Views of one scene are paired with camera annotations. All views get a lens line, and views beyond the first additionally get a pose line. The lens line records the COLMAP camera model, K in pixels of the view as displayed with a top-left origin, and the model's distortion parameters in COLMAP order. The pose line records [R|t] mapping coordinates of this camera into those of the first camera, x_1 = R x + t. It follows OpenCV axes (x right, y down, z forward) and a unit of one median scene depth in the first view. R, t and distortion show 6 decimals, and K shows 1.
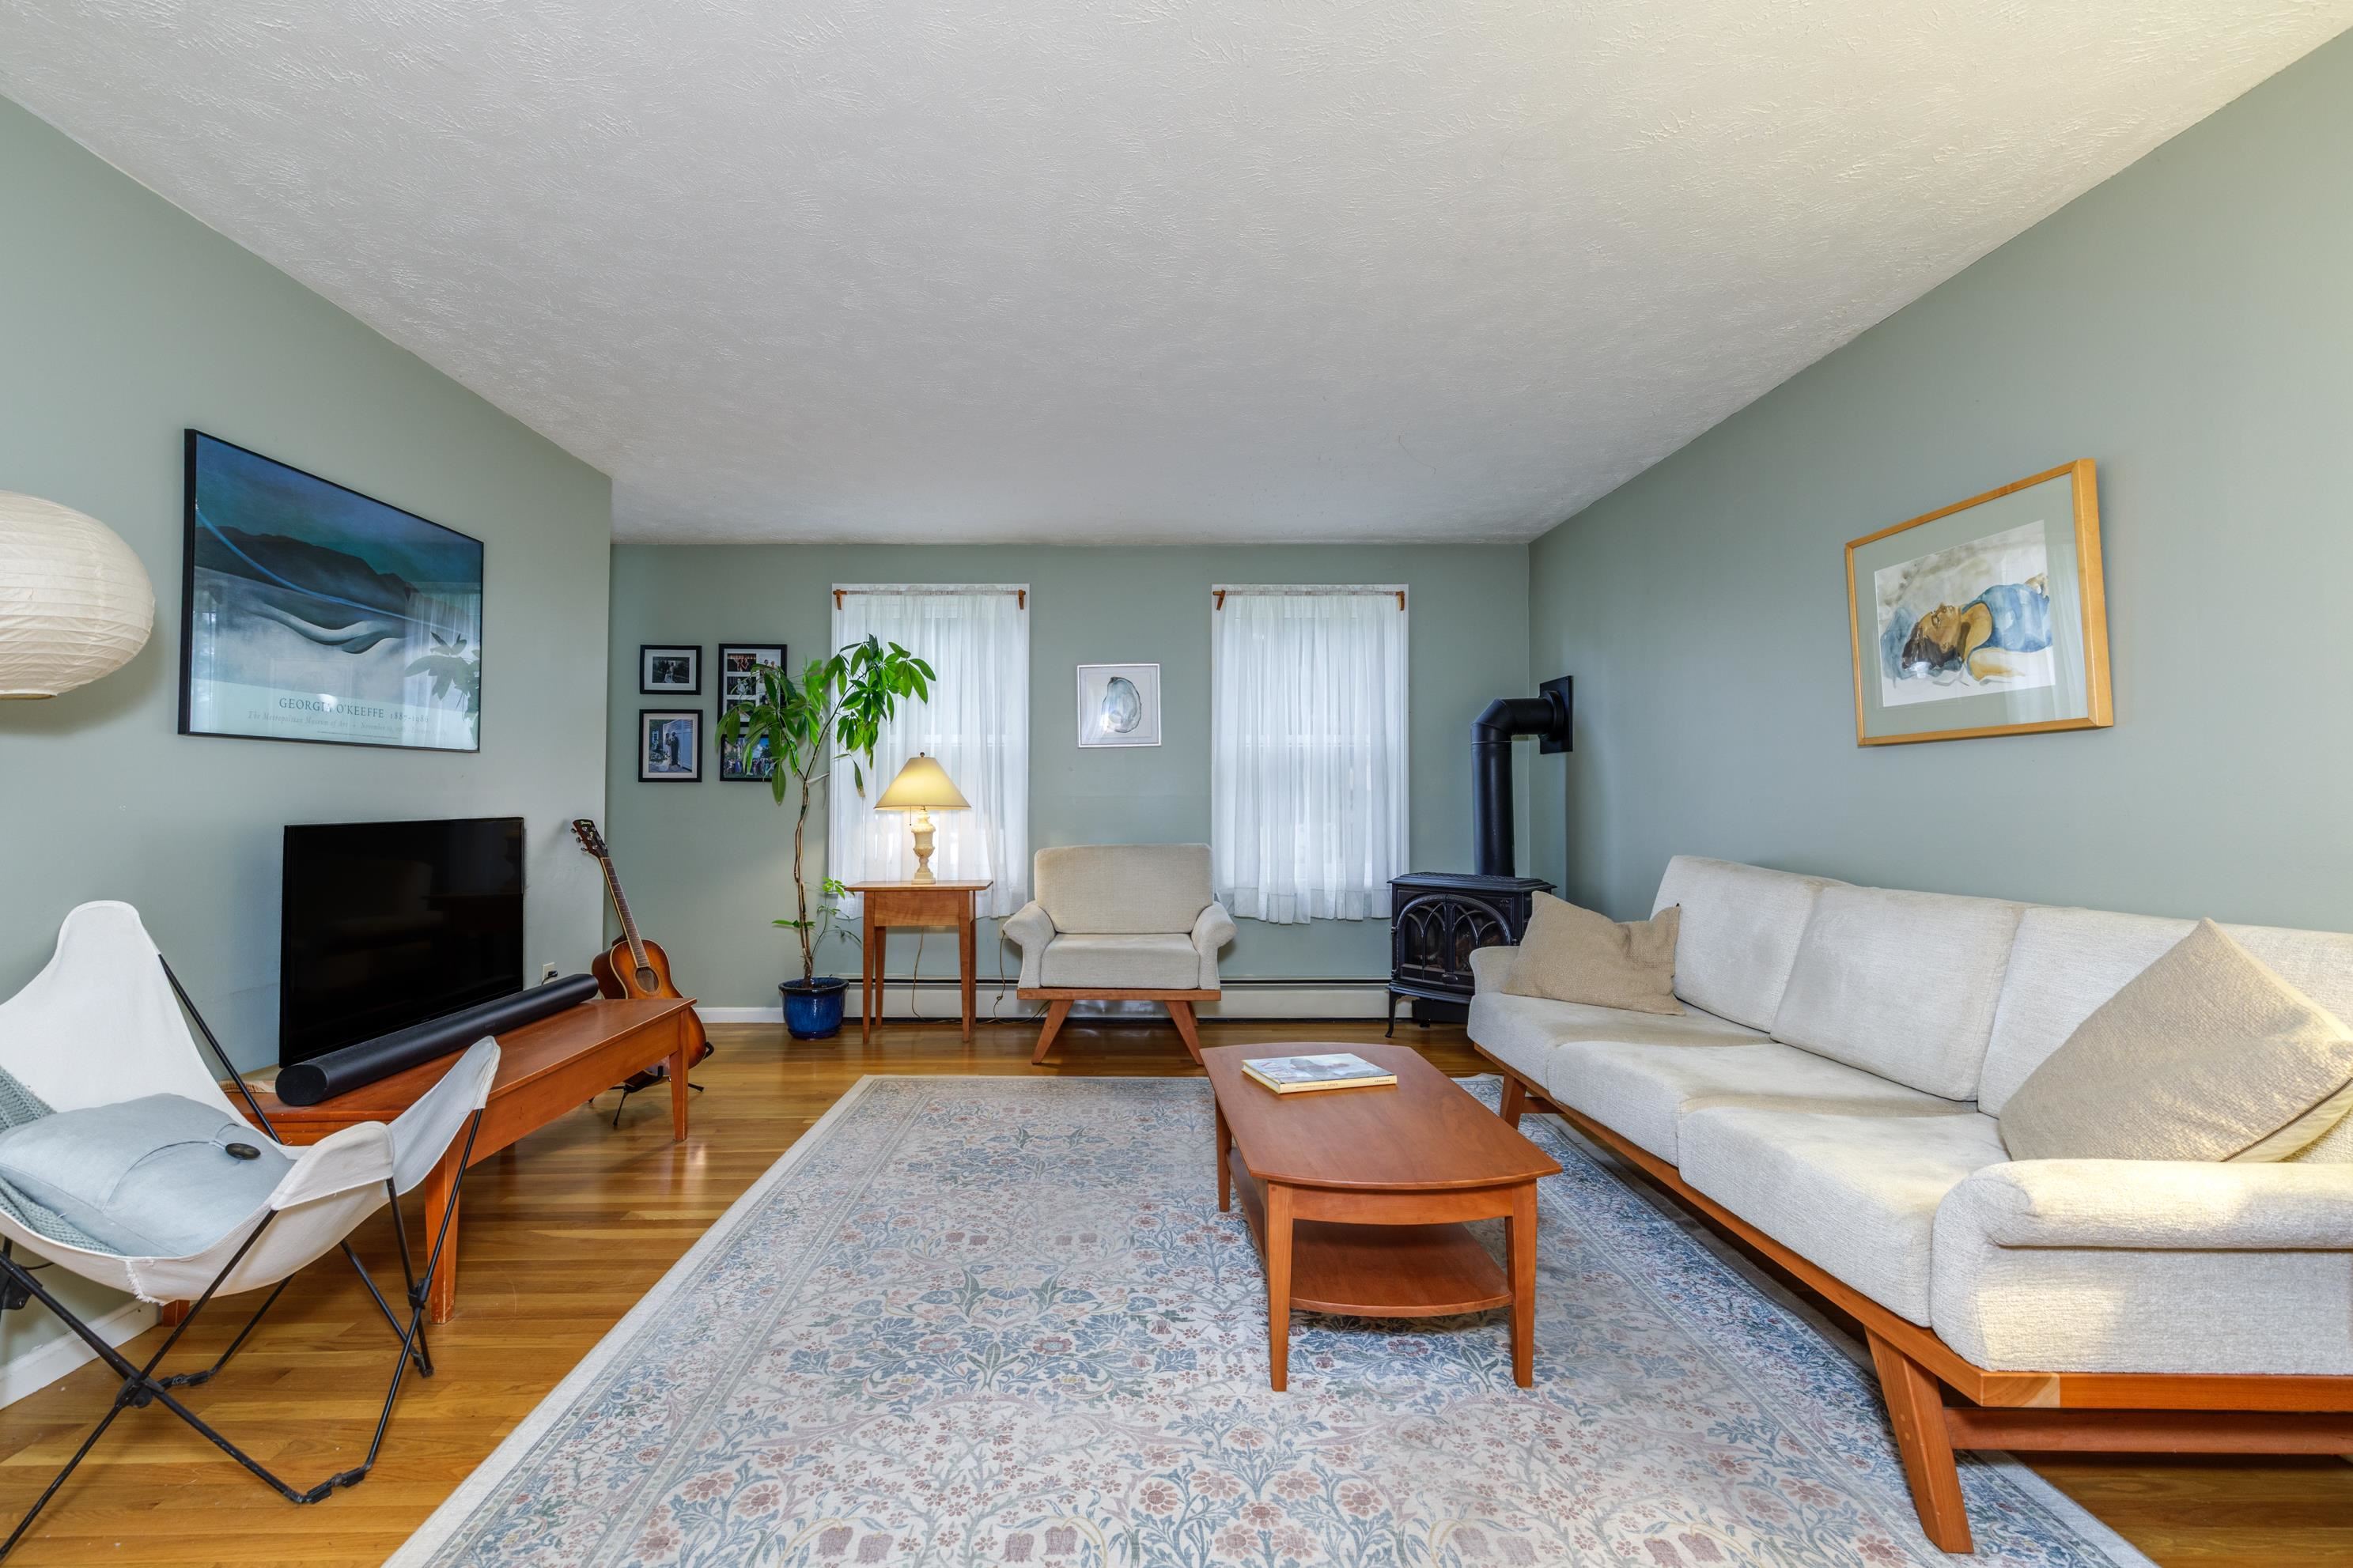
lens RADIAL K [[1078.4, 0, 1122.0], [0, 1078.4, 775.2], [0, 0, 1]] dist [0.004394, 0.000132]
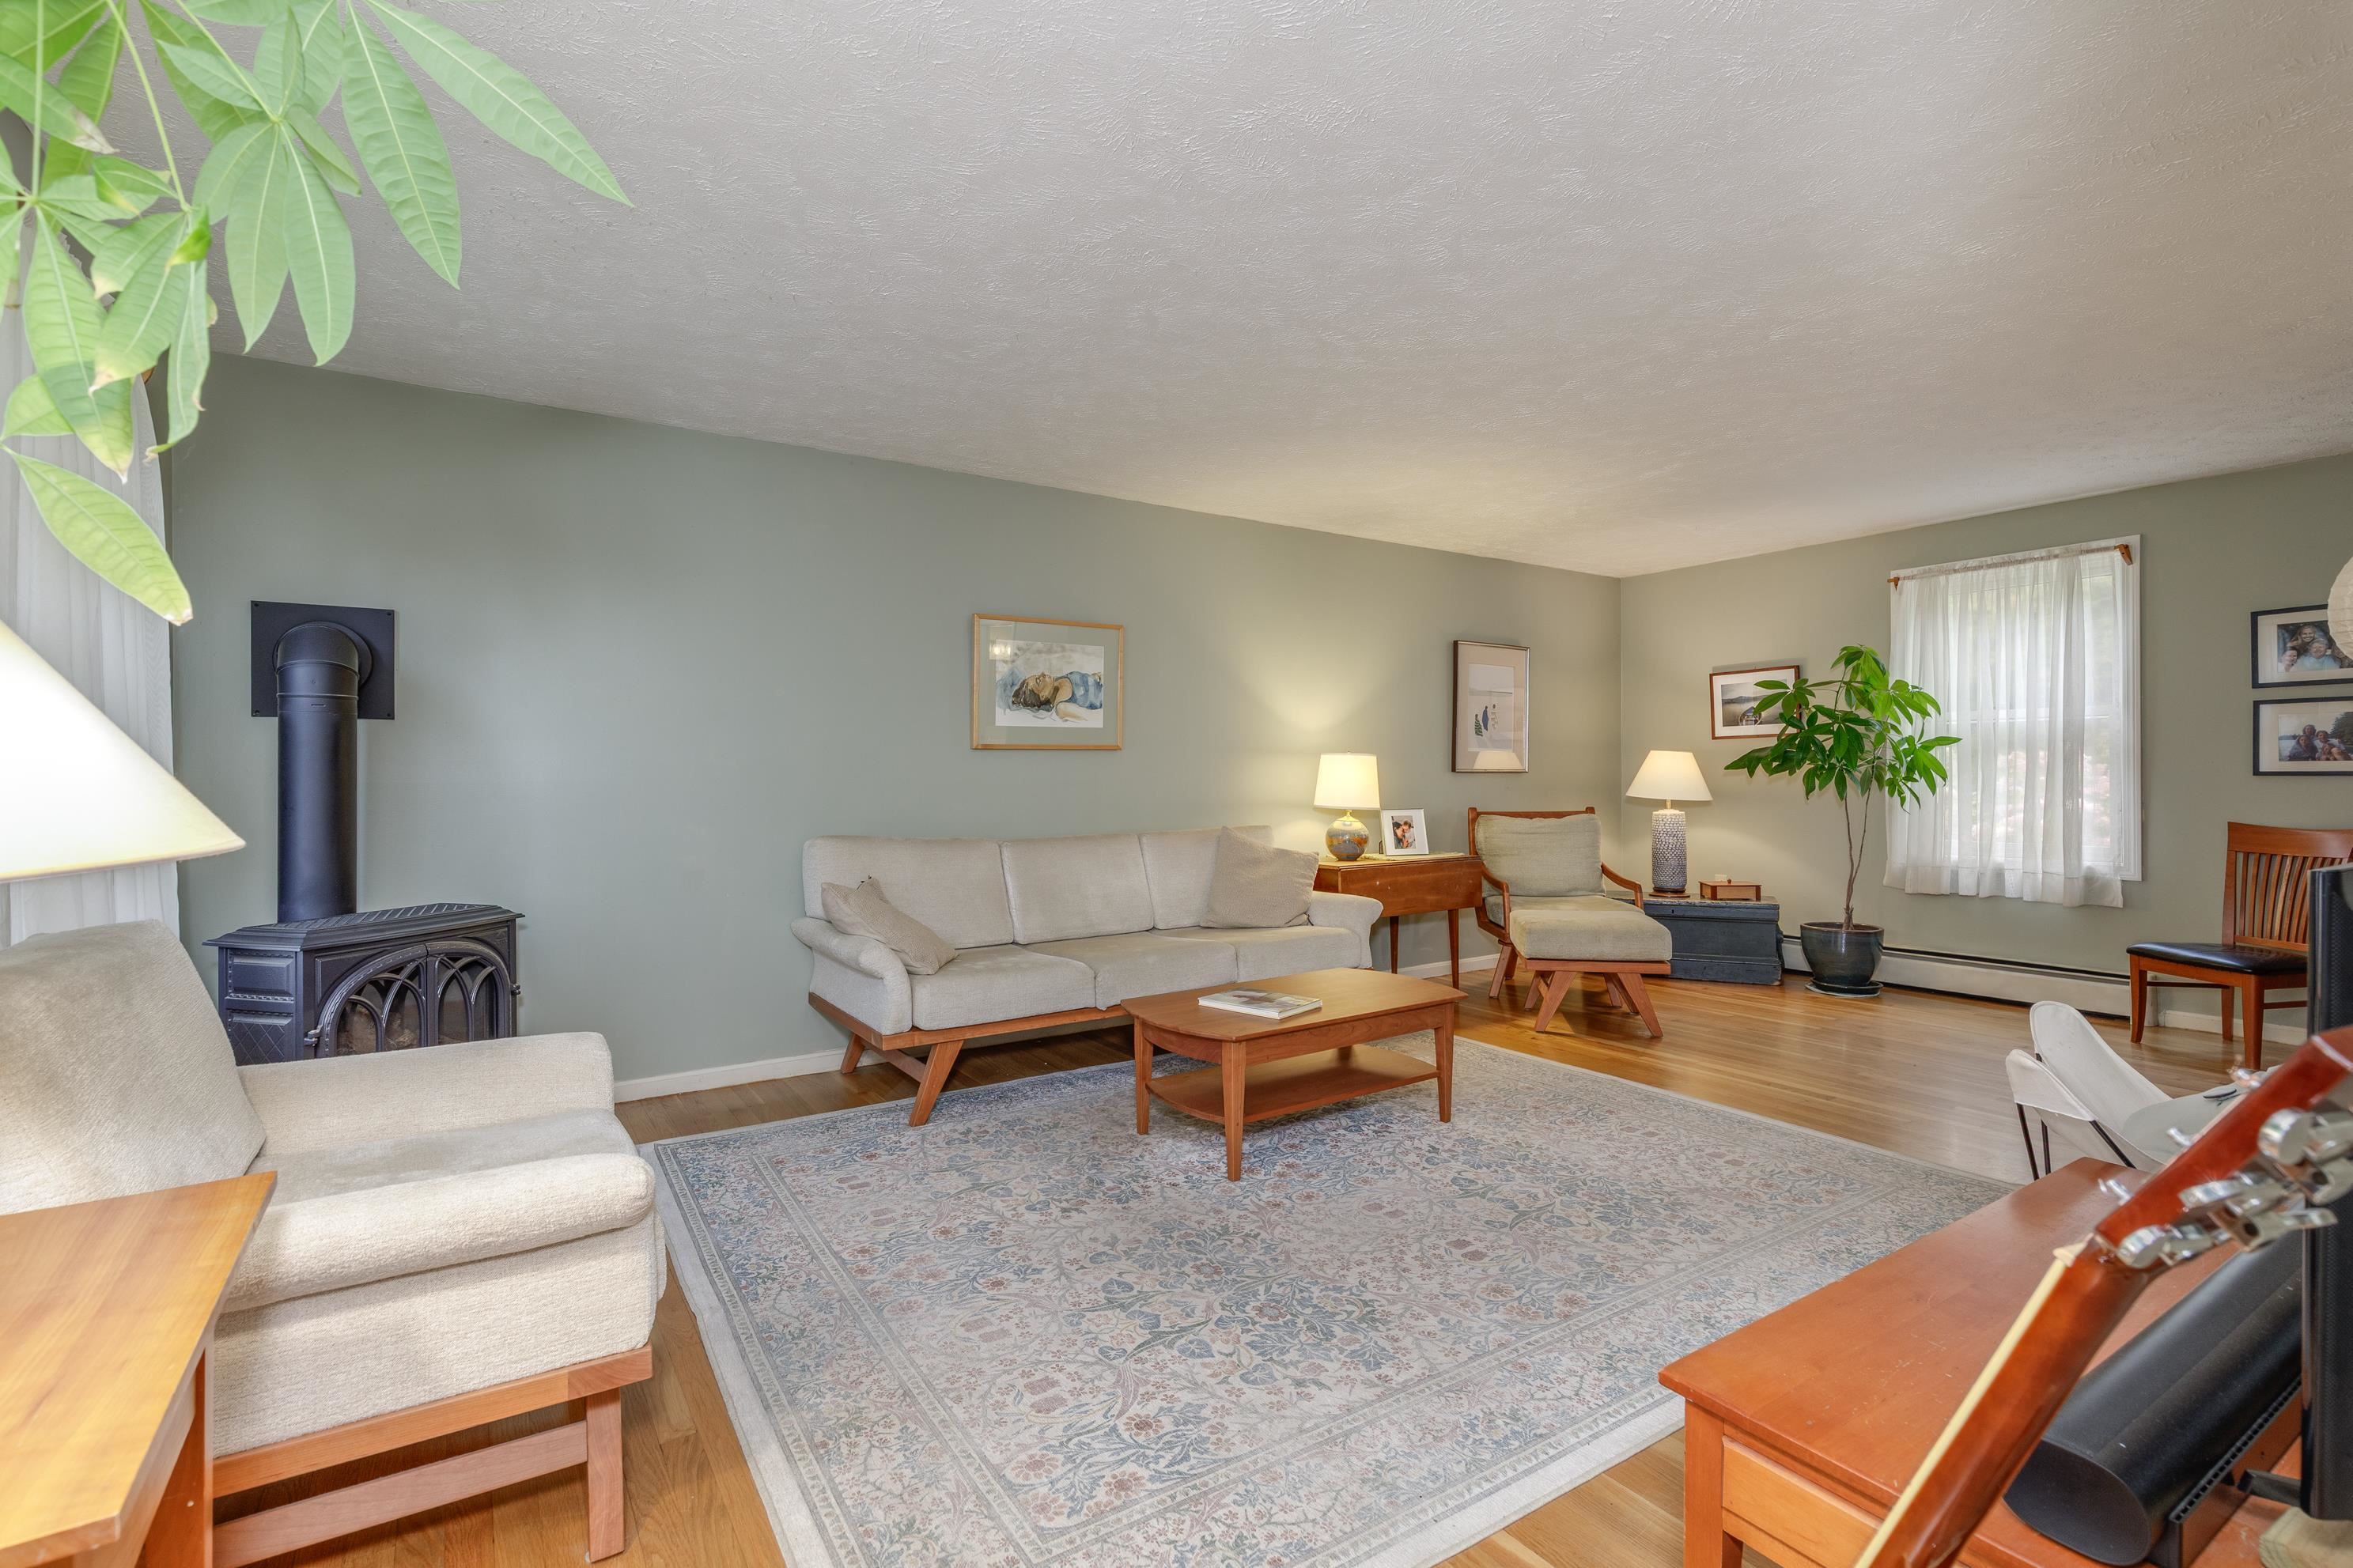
lens RADIAL K [[1075.9, 0, 1166.4], [0, 1075.9, 786.5], [0, 0, 1]] dist [0.005582, -0.000779]
pose [[-0.554481, -0.000416, 0.832196, -0.871642], [-0.011953, 0.999901, -0.007465, 0.040205], [-0.832110, -0.014087, -0.554431, 1.950421]]
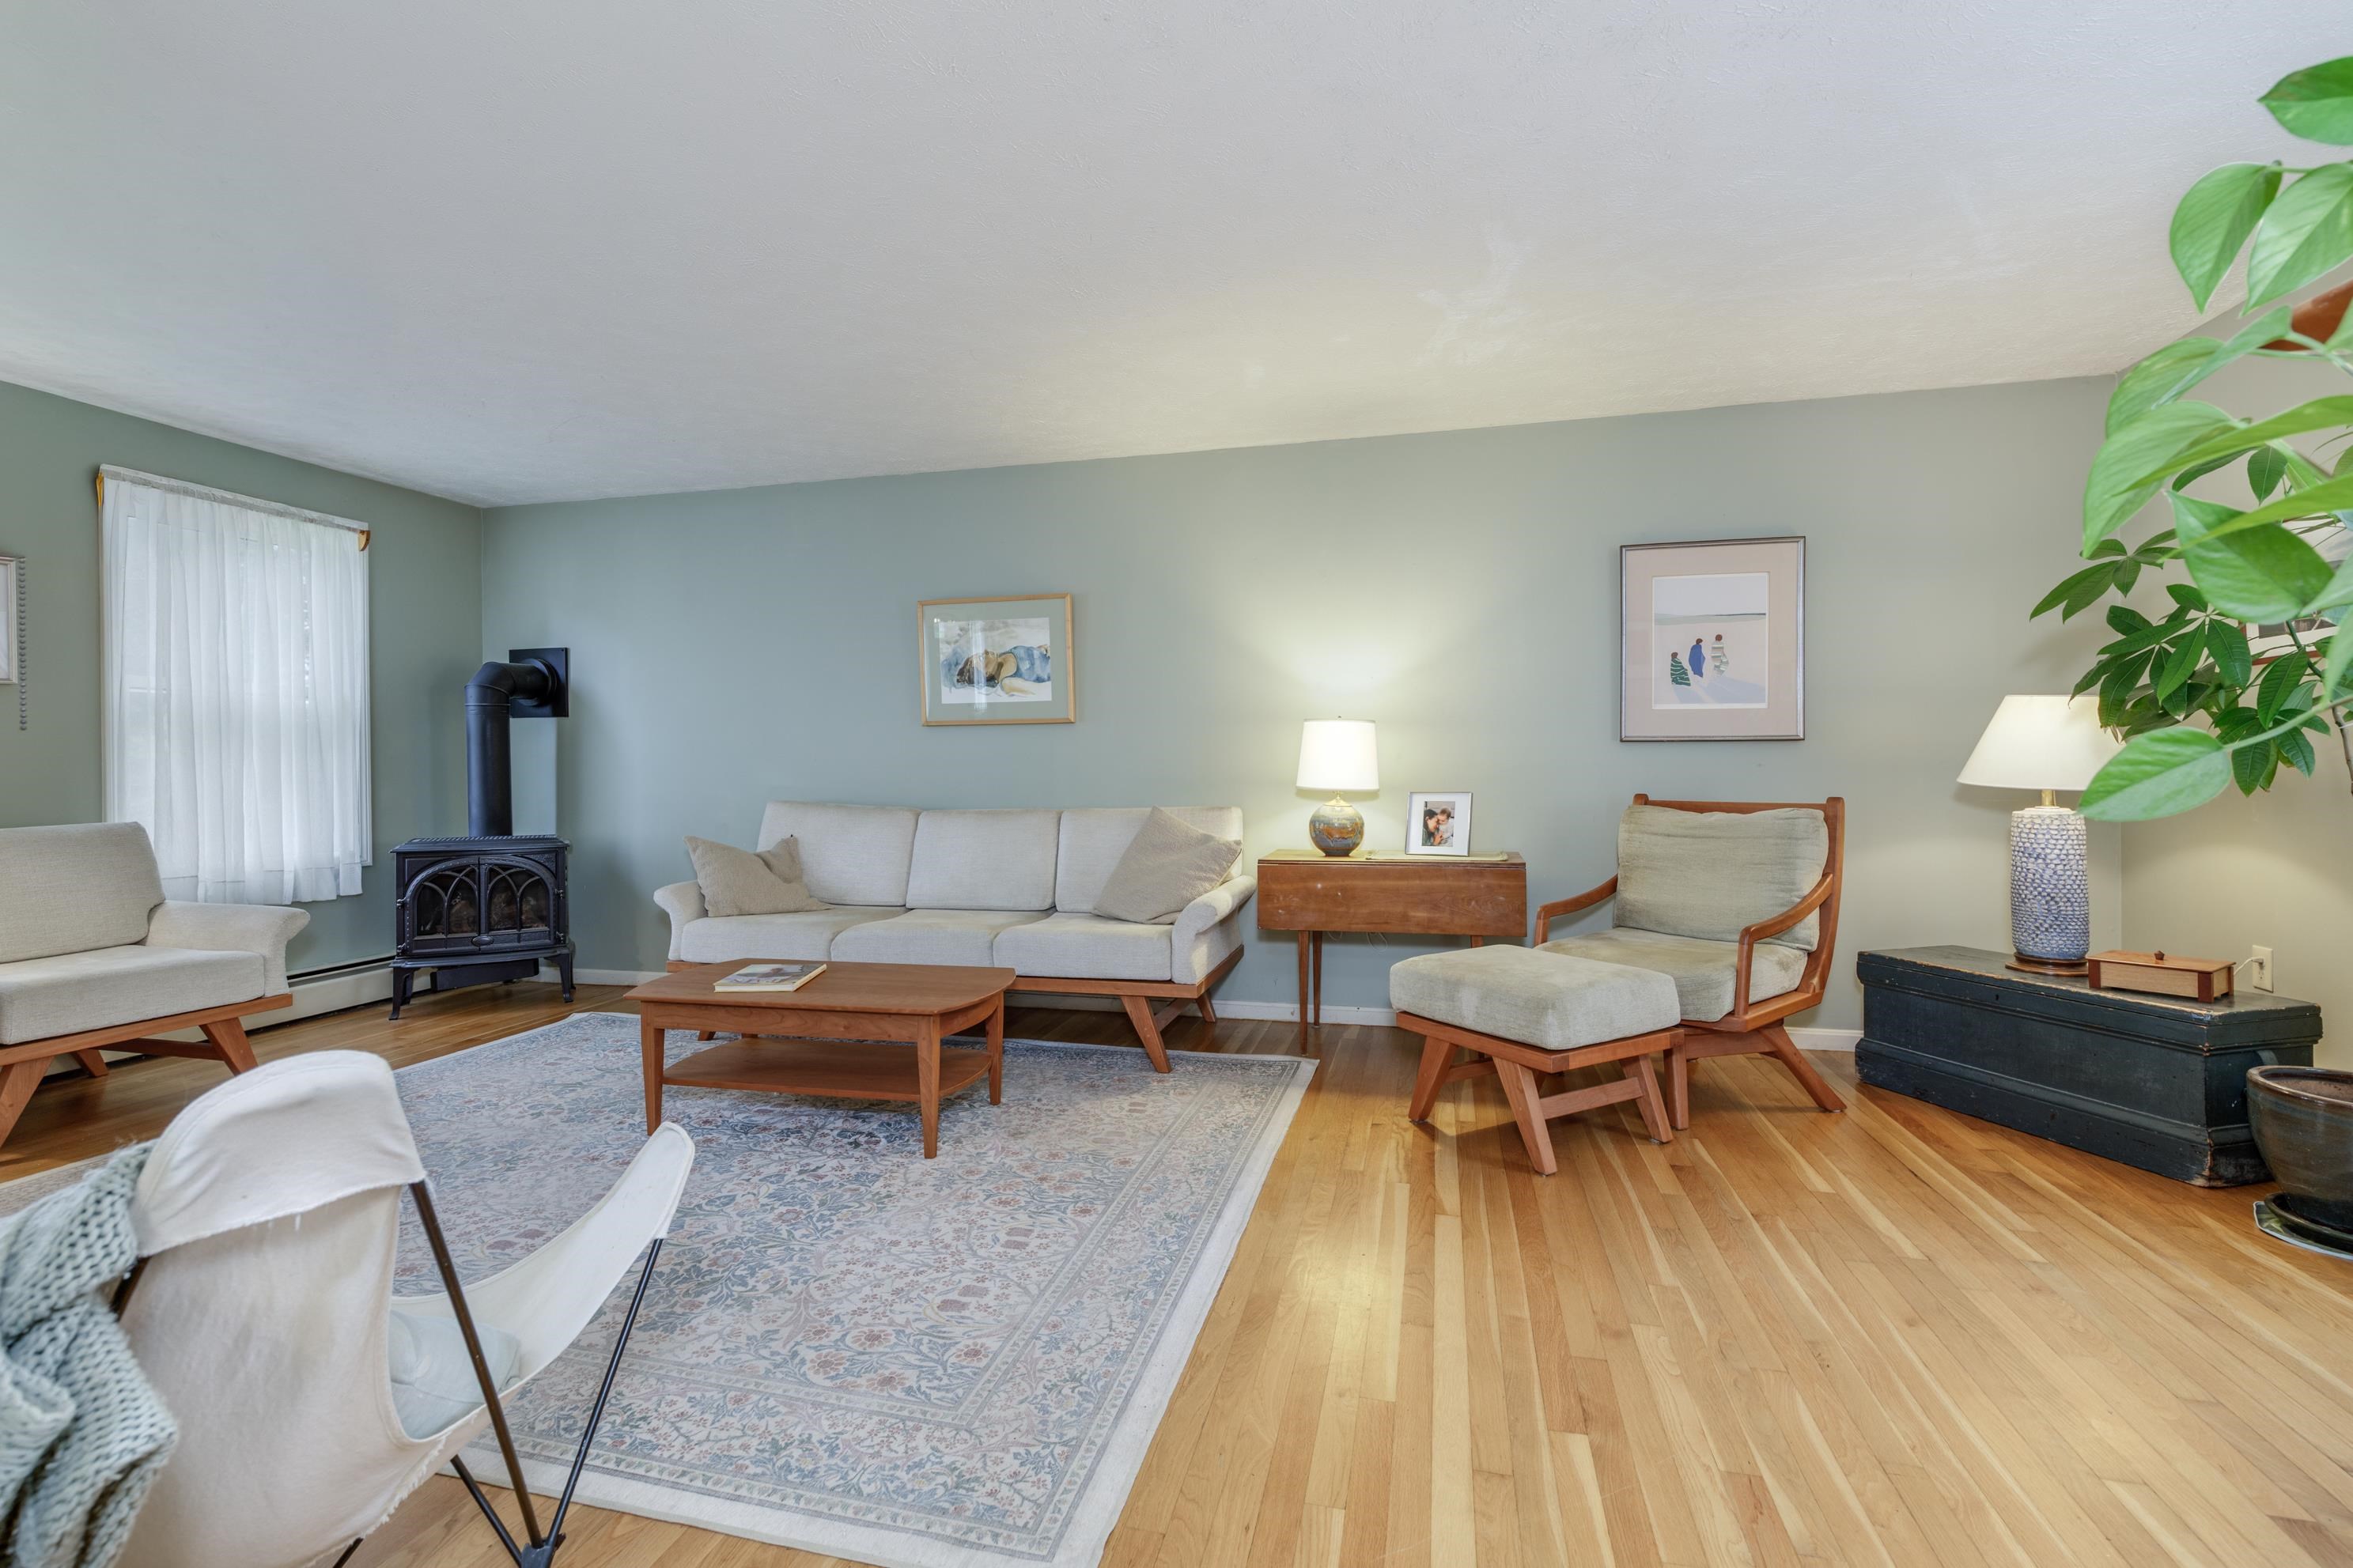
lens RADIAL K [[1078.1, 0, 1165.5], [0, 1078.1, 774.2], [0, 0, 1]] dist [0.004361, -0.000129]
pose [[0.246526, -0.012124, 0.969060, -0.990264], [-0.015995, 0.999735, 0.016577, 0.015964], [-0.969004, -0.019586, 0.246267, 0.285464]]
